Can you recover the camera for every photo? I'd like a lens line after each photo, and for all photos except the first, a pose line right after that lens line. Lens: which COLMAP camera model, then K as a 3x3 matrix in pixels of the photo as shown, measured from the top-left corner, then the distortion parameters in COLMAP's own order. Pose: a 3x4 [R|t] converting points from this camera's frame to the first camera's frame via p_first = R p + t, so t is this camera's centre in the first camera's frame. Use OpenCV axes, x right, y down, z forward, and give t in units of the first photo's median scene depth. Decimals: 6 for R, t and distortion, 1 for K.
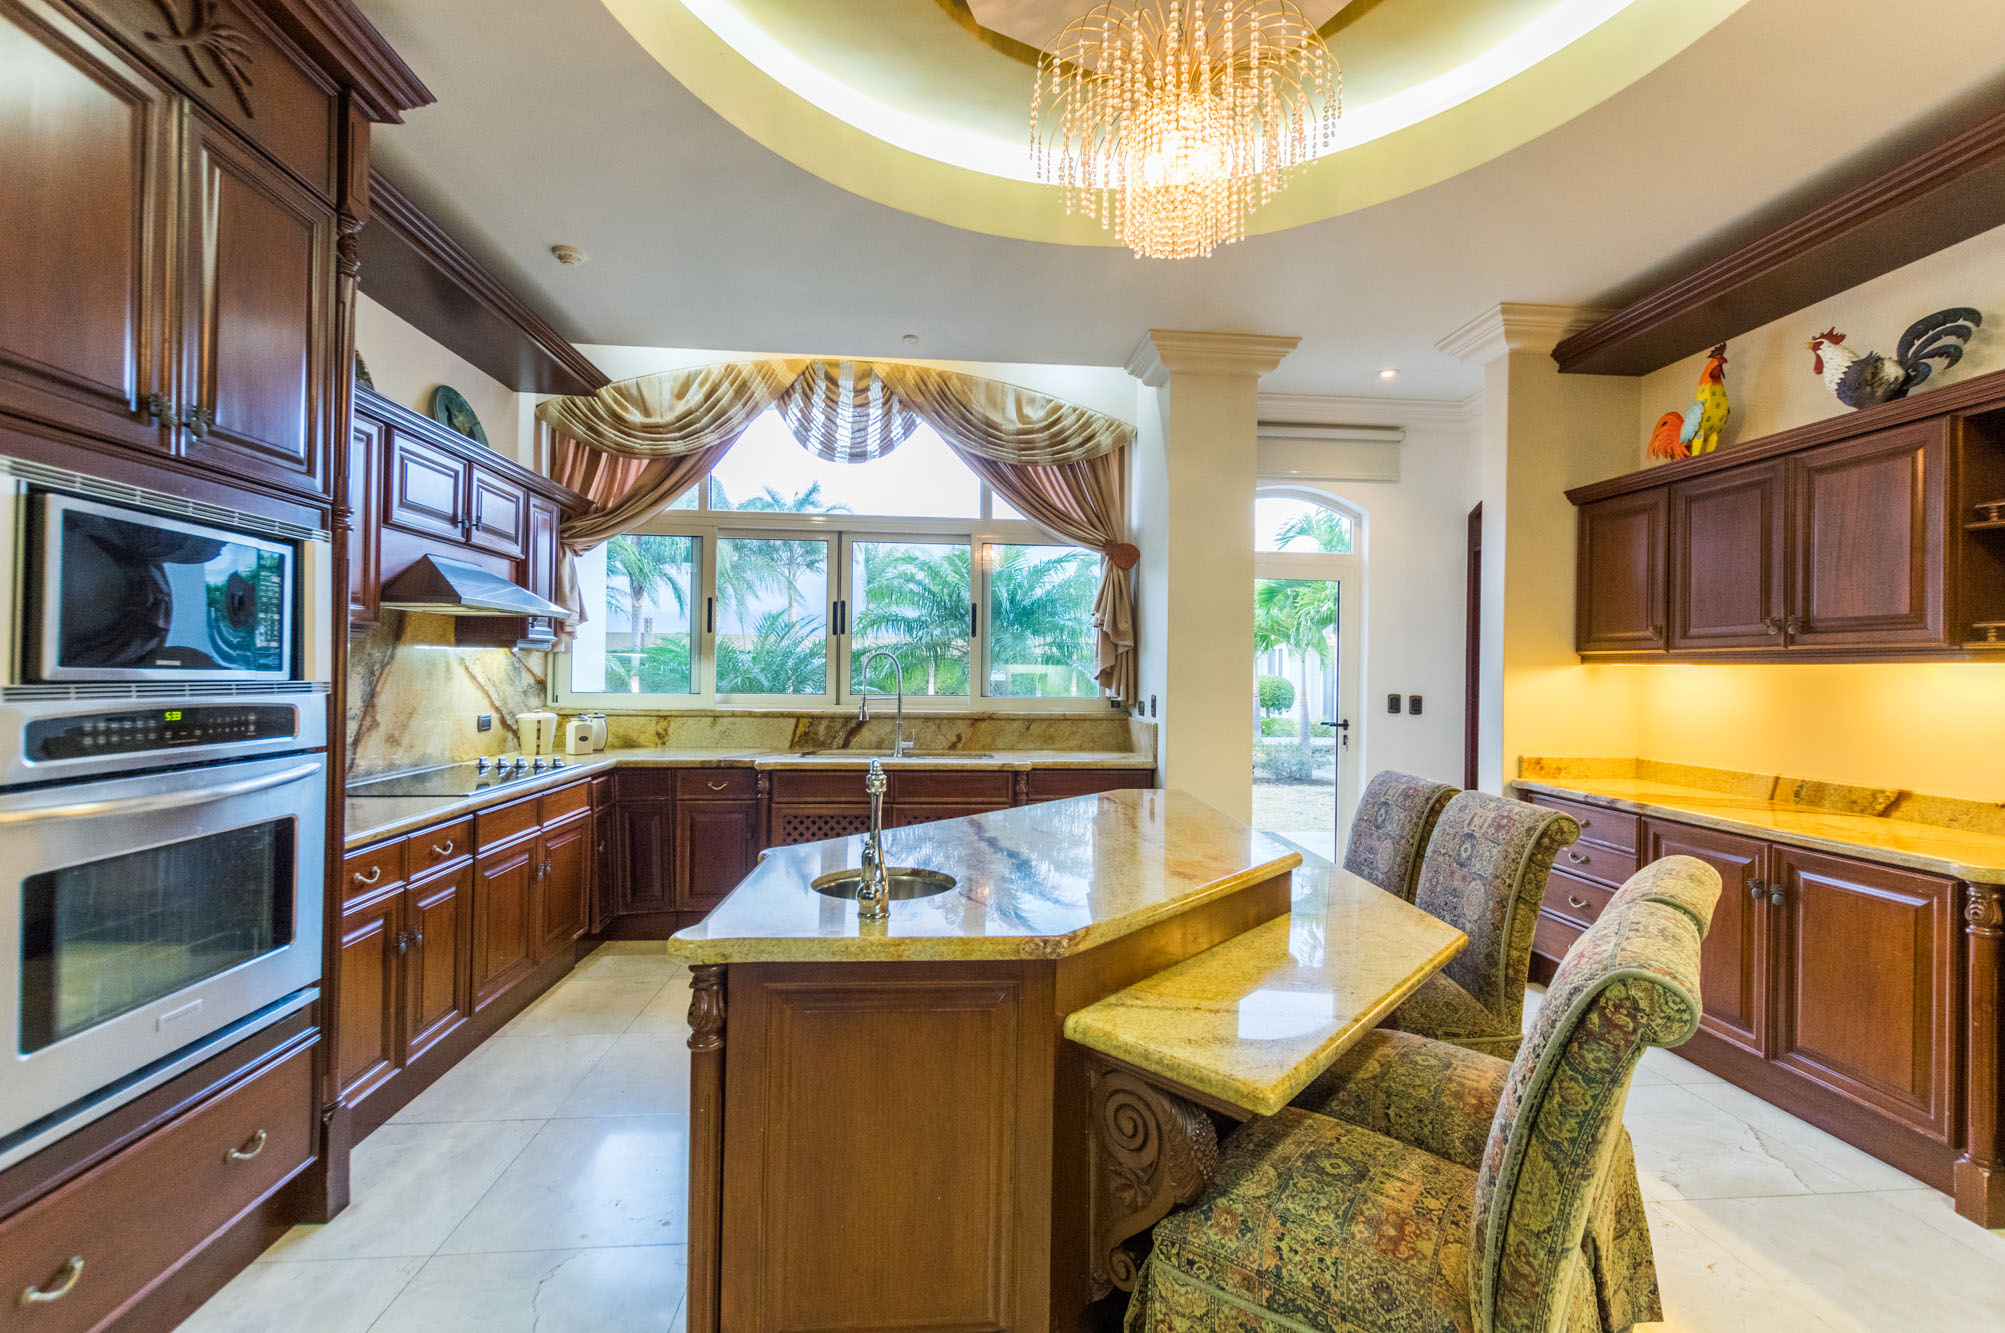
lens RADIAL K [[852.4, 0, 1001.3], [0, 852.4, 668.5], [0, 0, 1]] dist [0.001710, -0.000527]
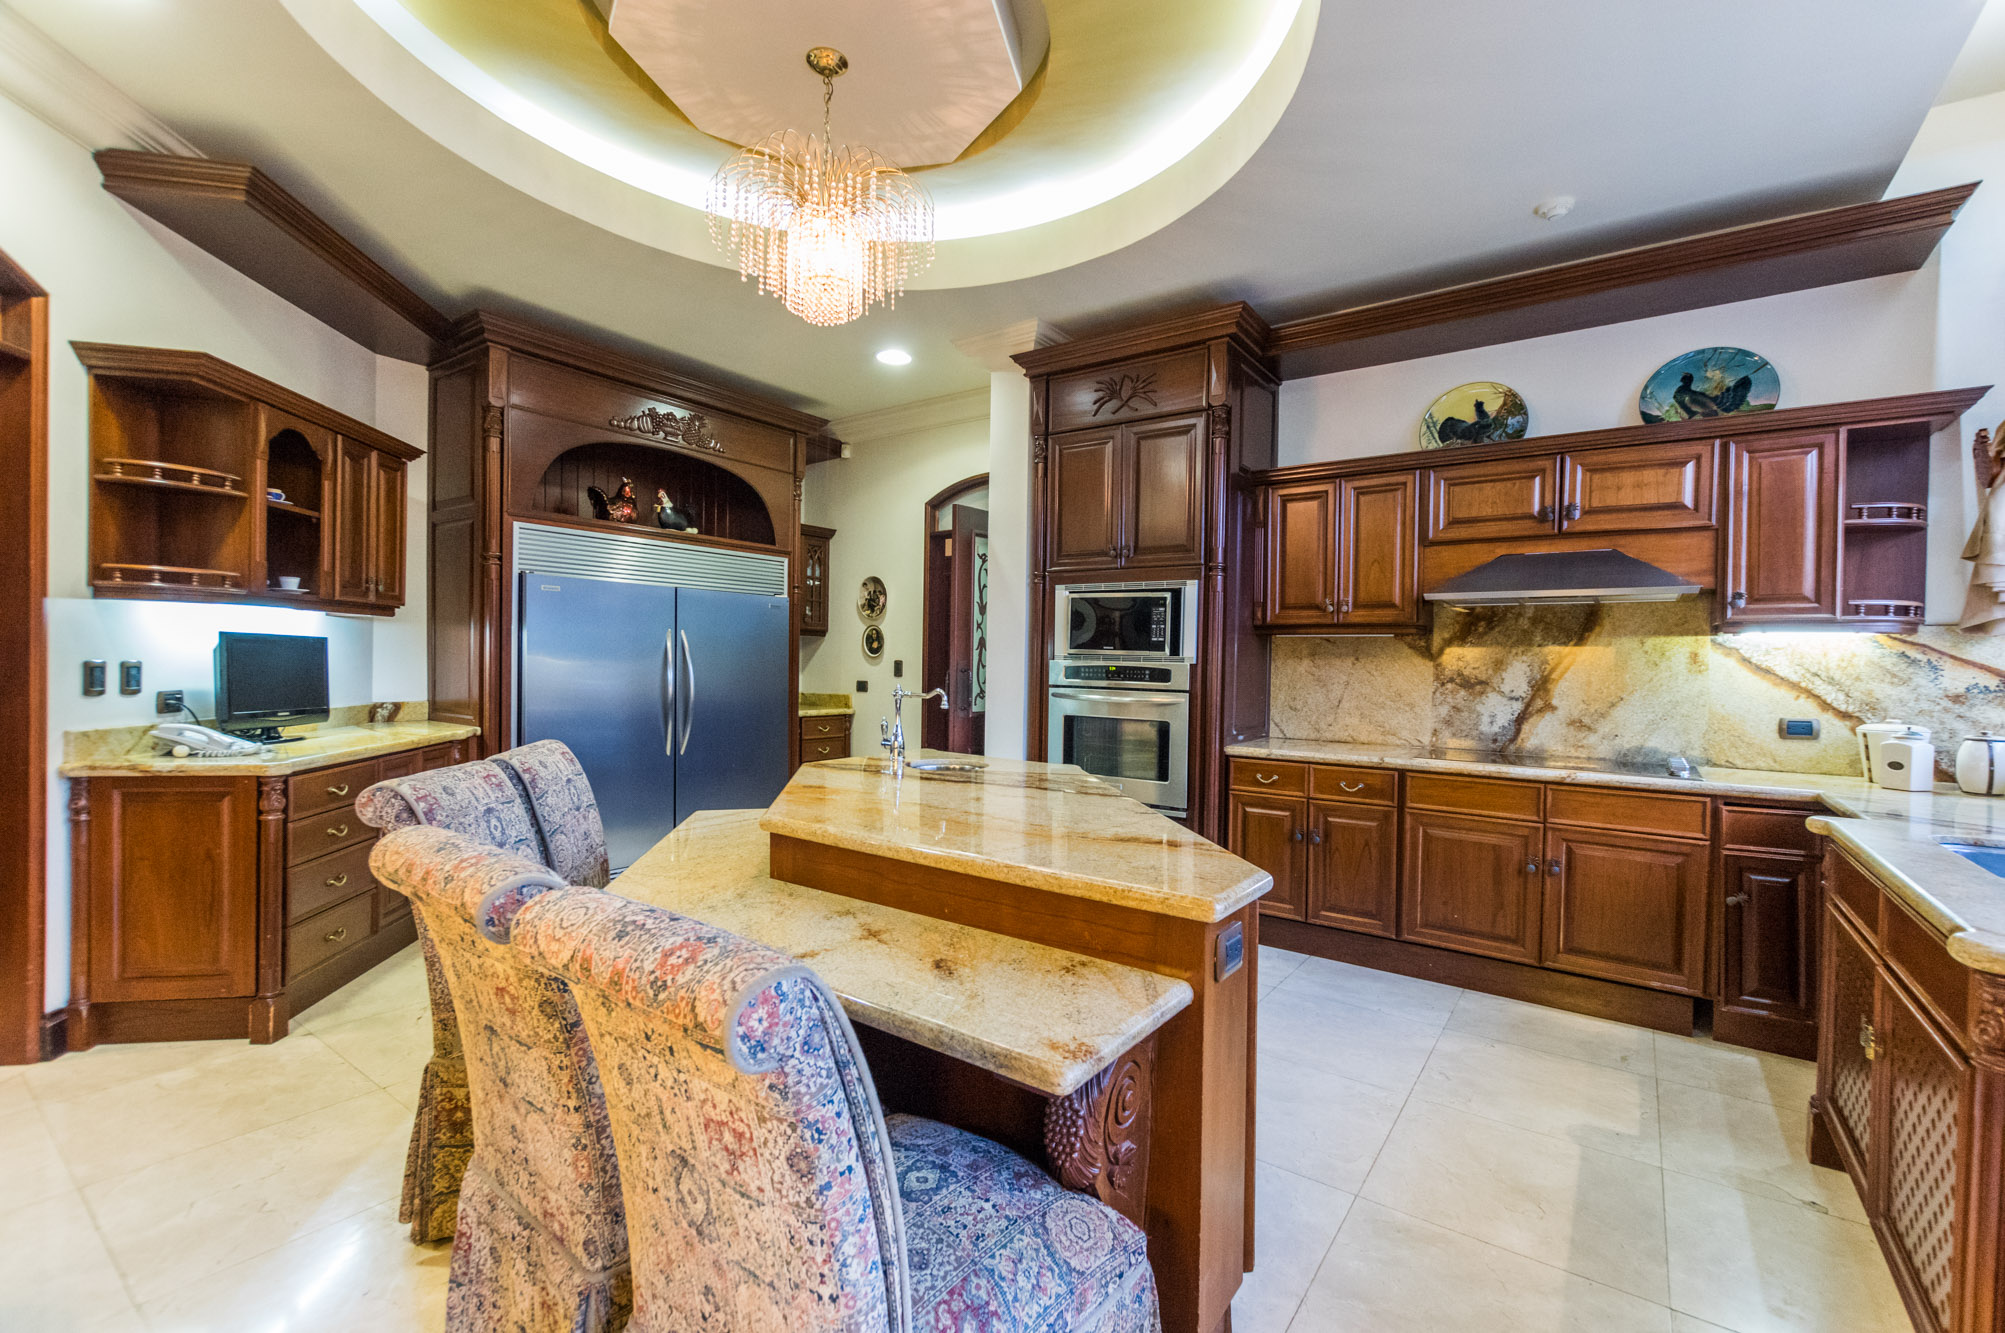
lens RADIAL K [[852.4, 0, 1003.8], [0, 852.4, 668.1], [0, 0, 1]] dist [0.001710, -0.000527]
pose [[-0.655643, -0.017496, -0.754868, 0.897406], [-0.022142, 0.999747, -0.003940, 0.055829], [0.754746, 0.014131, -0.655865, 1.901444]]
